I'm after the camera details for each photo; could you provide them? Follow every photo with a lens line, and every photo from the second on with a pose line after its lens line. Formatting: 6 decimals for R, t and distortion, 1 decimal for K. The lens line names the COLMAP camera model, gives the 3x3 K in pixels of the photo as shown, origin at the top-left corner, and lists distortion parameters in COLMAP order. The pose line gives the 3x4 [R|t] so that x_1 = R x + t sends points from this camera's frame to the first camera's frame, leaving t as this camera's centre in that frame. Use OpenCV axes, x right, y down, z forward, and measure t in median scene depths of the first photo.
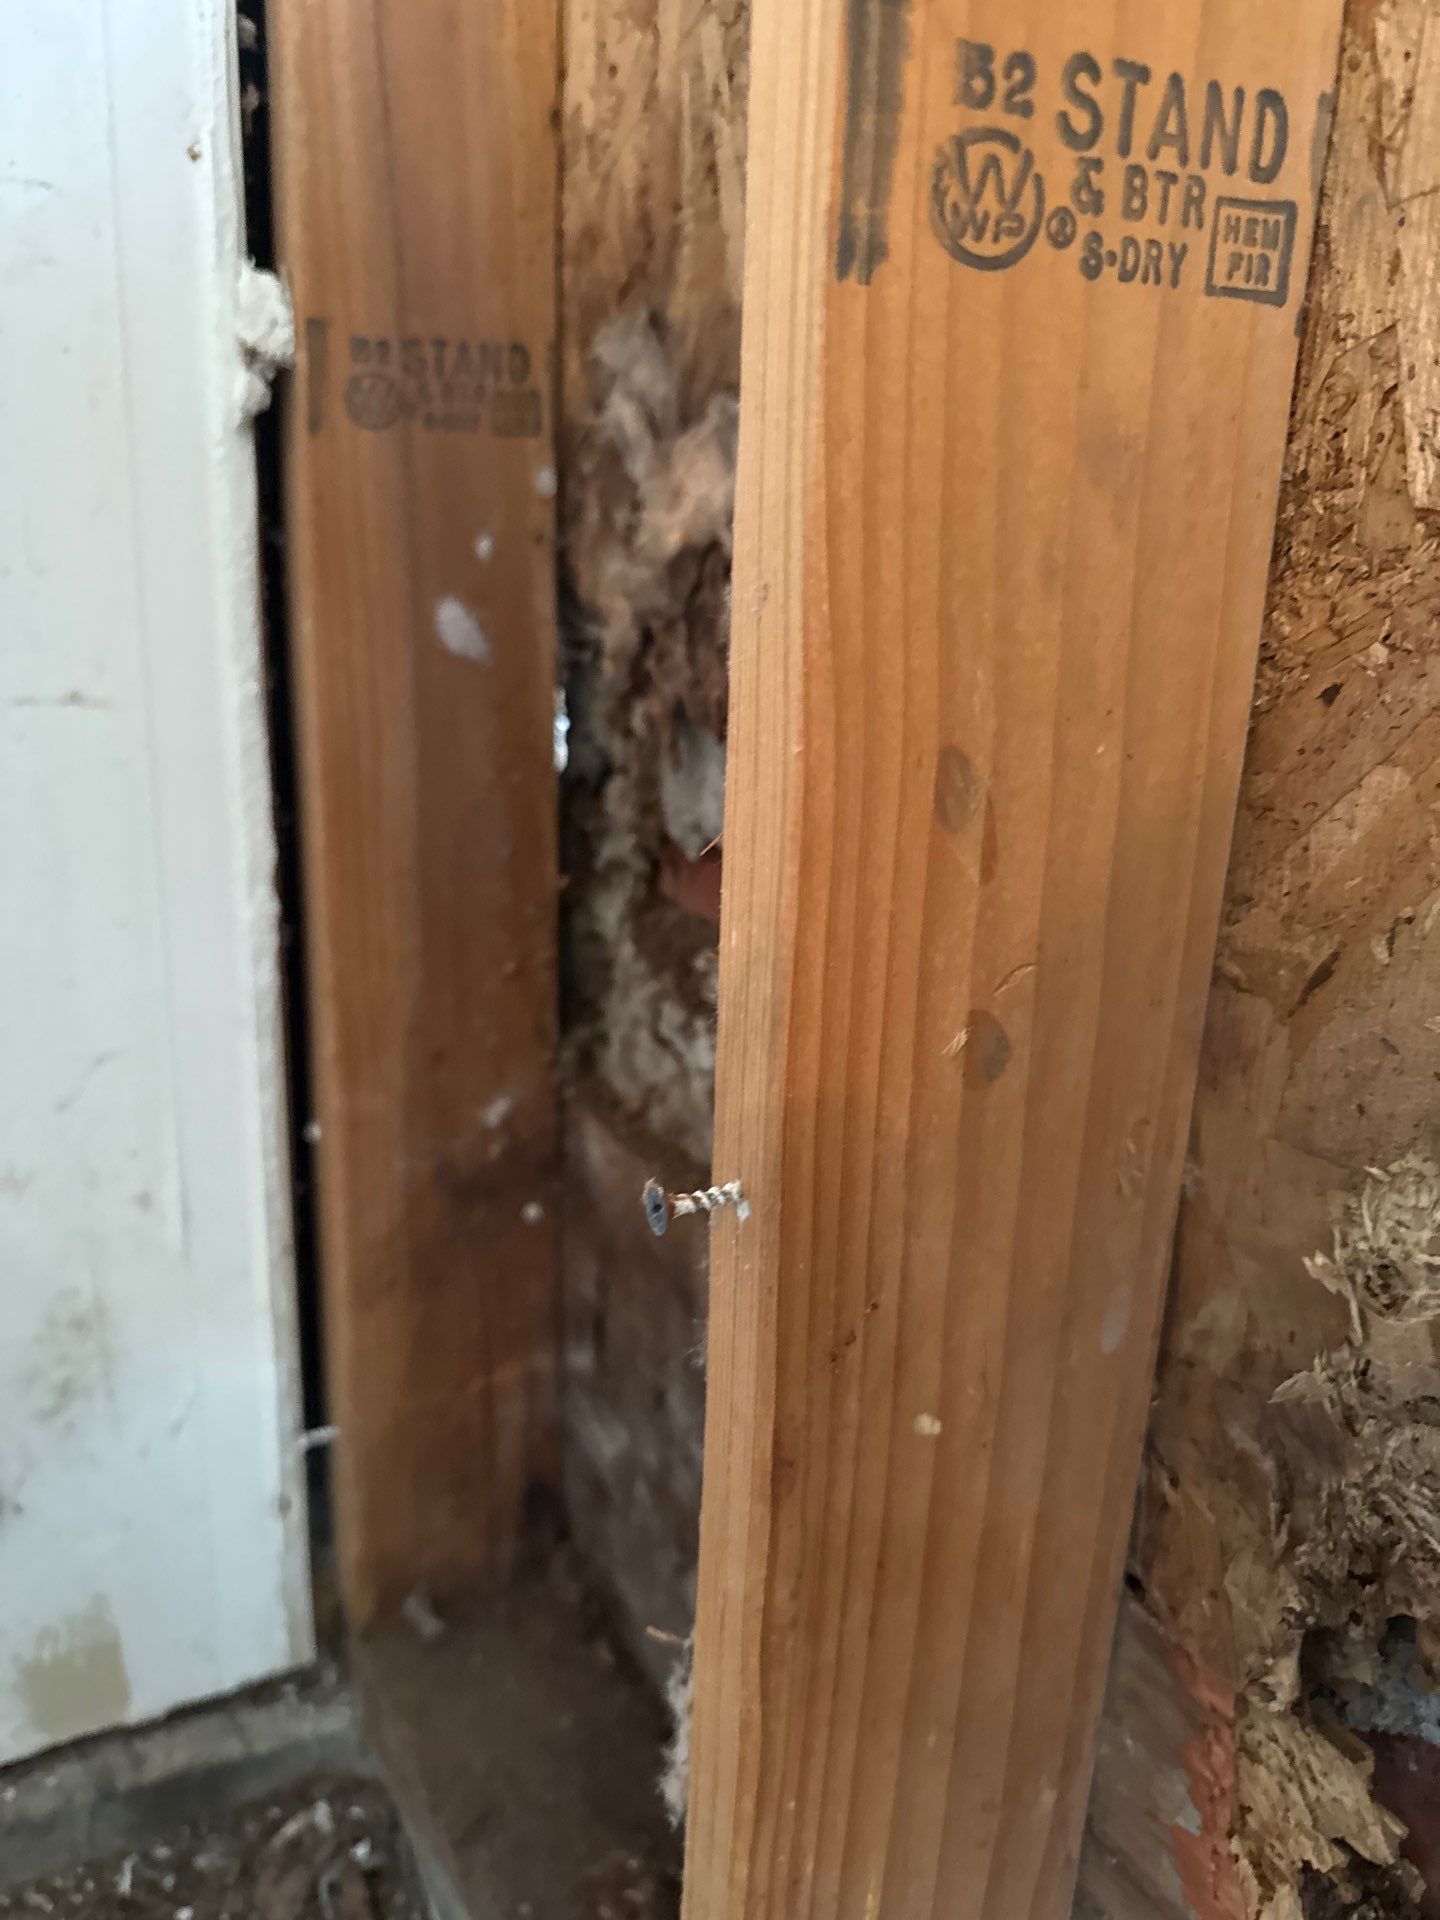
lens RADIAL K [[1363.6, 0, 720.9], [0, 1363.6, 964.6], [0, 0, 1]] dist [0.056743, -0.057858]
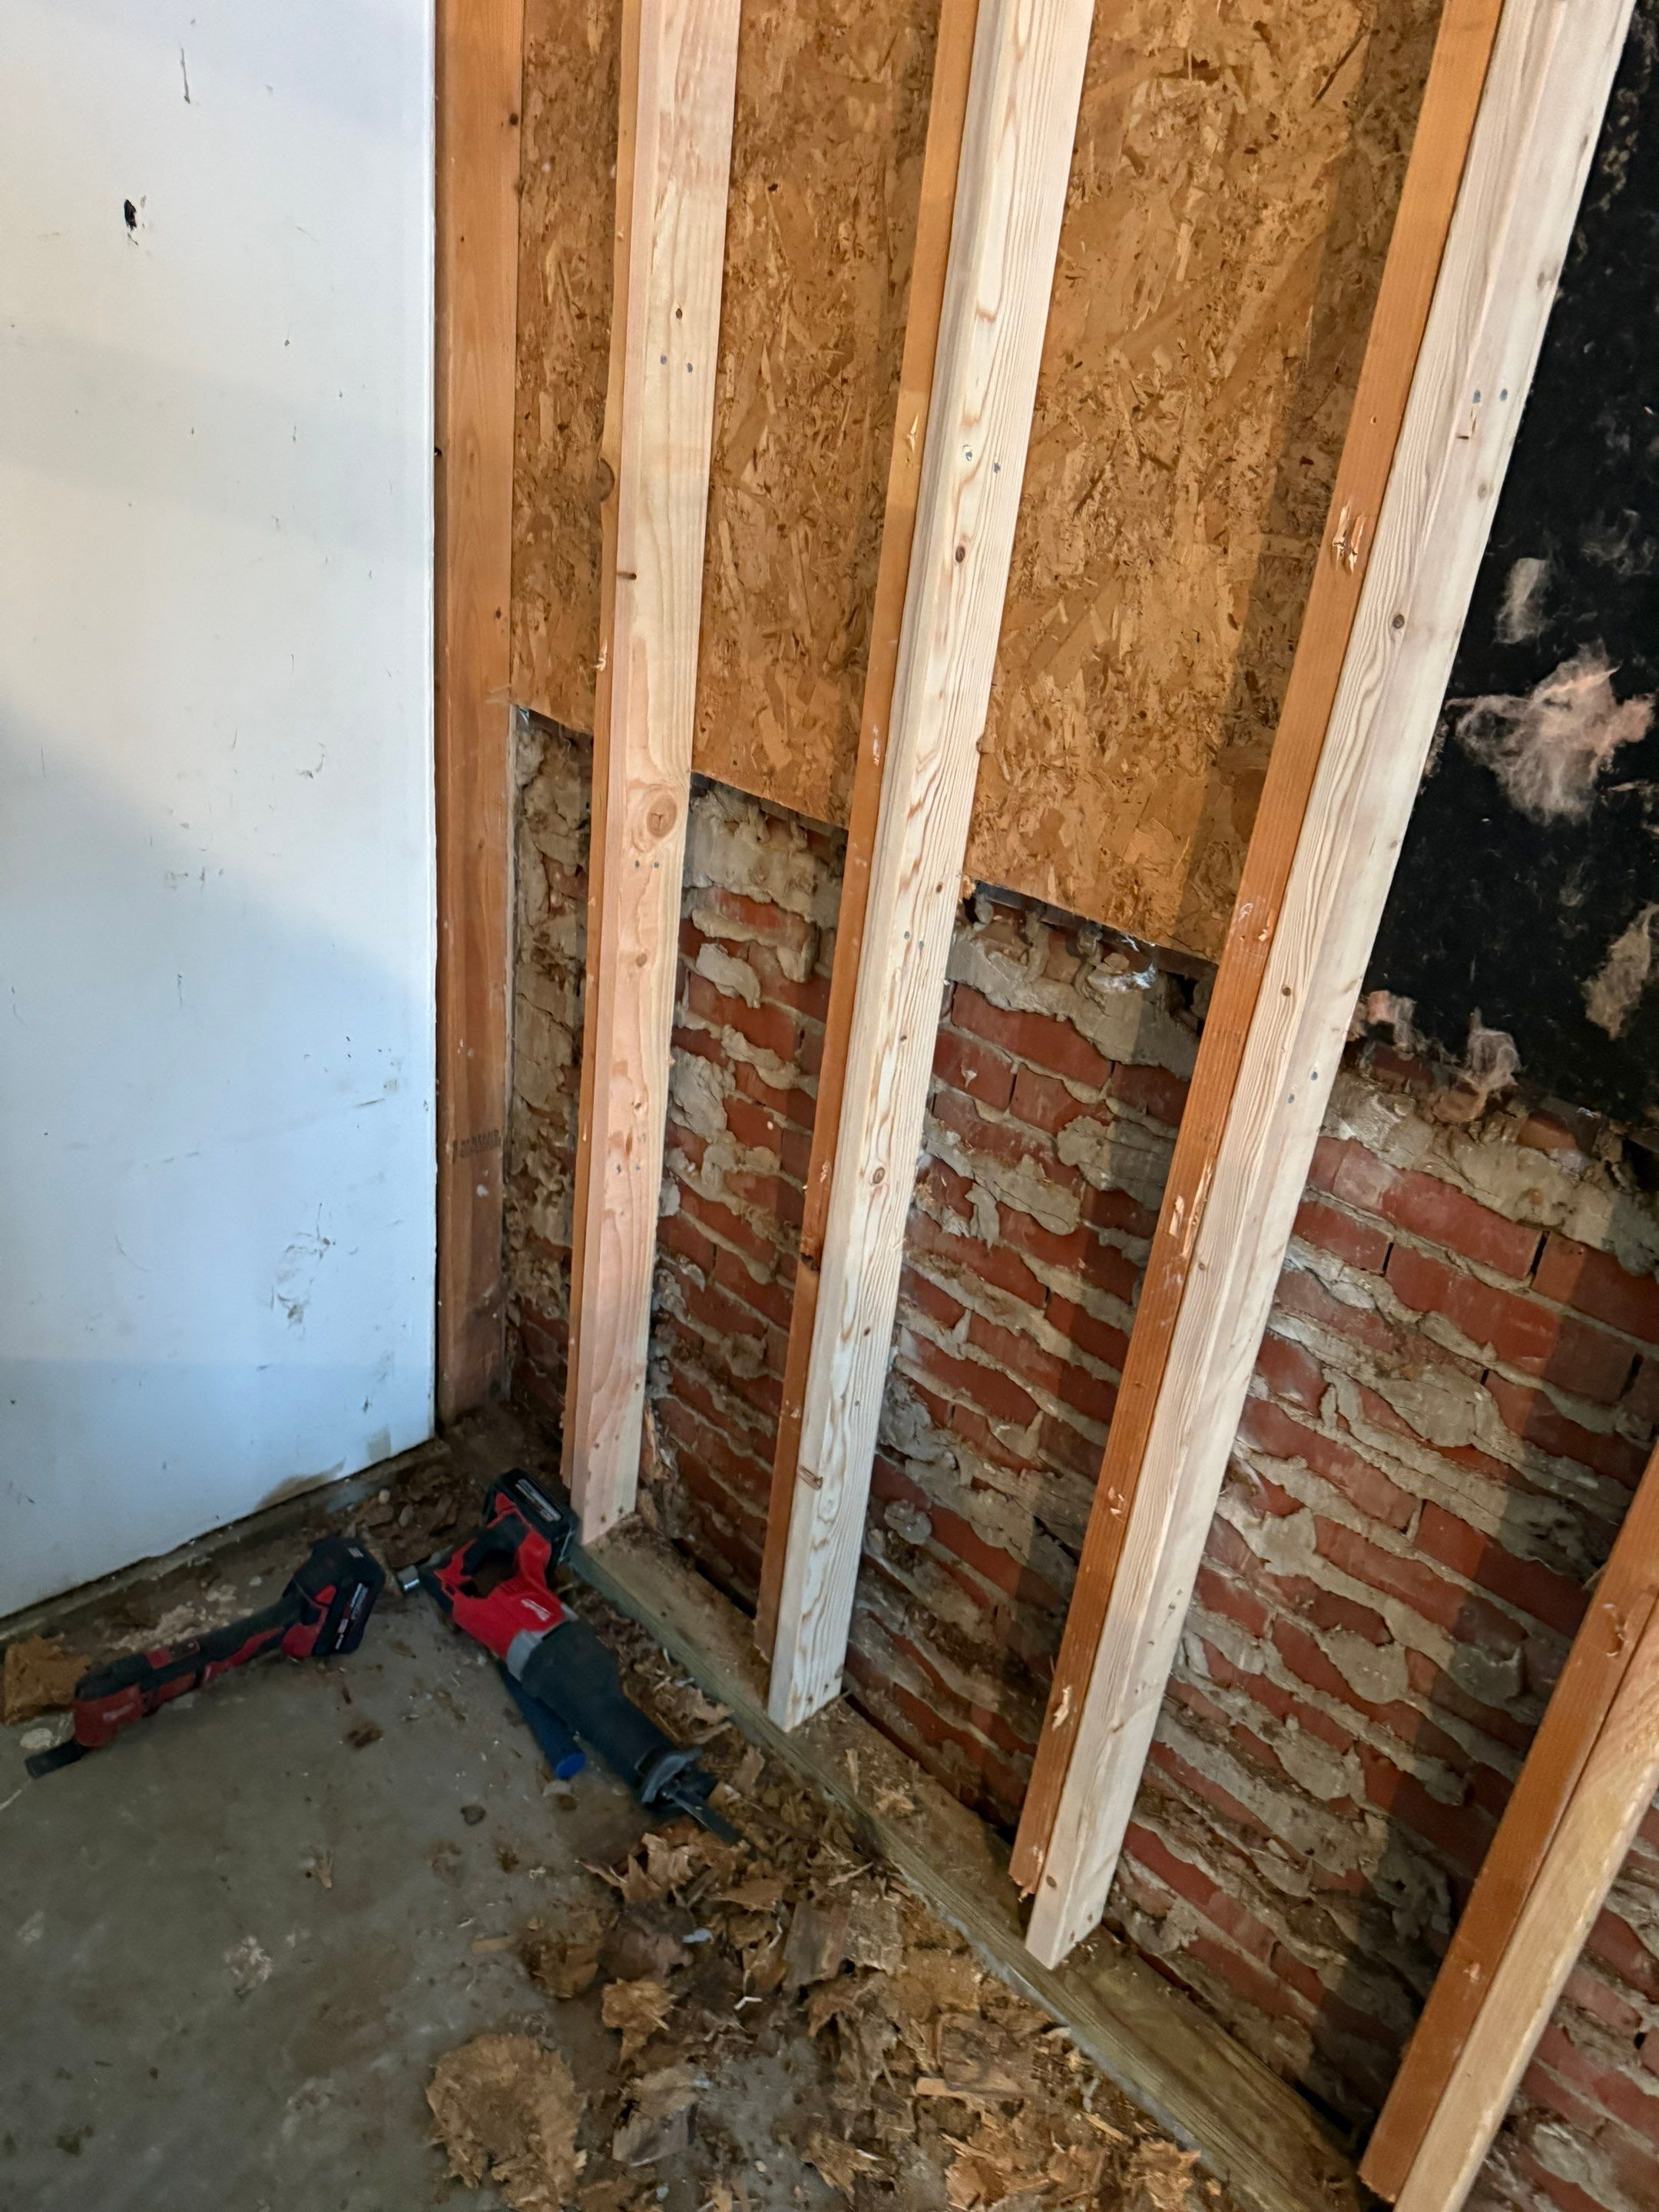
lens RADIAL K [[1571.0, 0, 828.8], [0, 1571.0, 1111.7], [0, 0, 1]] dist [0.056743, -0.057858]
pose [[0.961572, -0.061762, 0.267518, -0.453436], [0.015216, 0.984860, 0.172681, -1.329282], [-0.274133, -0.161974, 0.947953, -3.947156]]
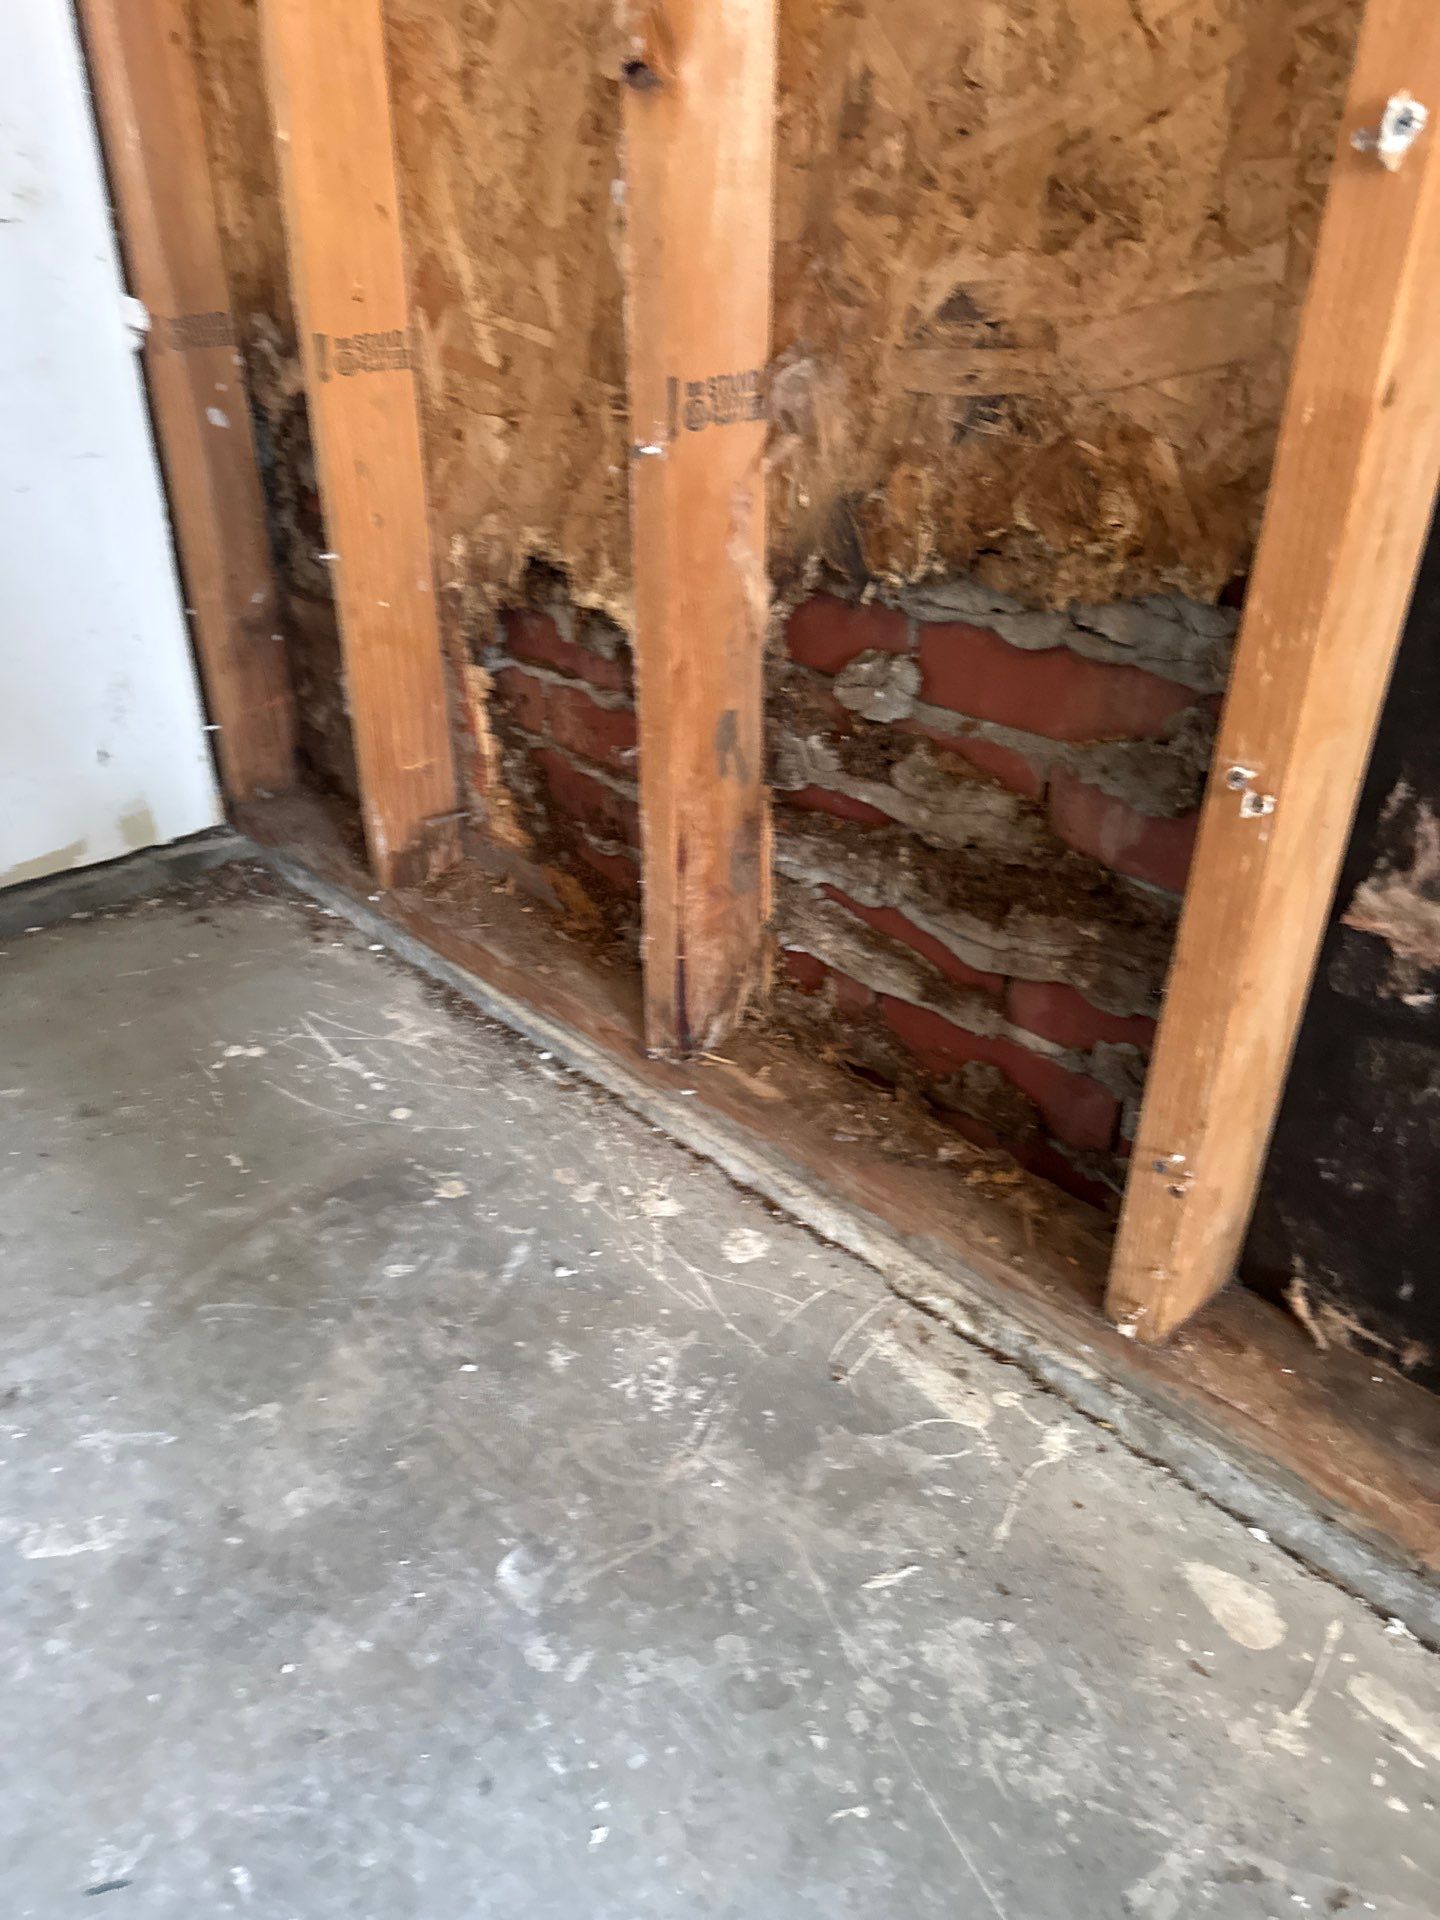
lens RADIAL K [[1363.6, 0, 710.8], [0, 1363.6, 956.5], [0, 0, 1]] dist [0.056743, -0.057858]
pose [[0.966059, -0.155288, 0.206436, 0.039281], [0.103268, 0.964667, 0.242392, 0.260859], [-0.236782, -0.212846, 0.947961, -2.292222]]
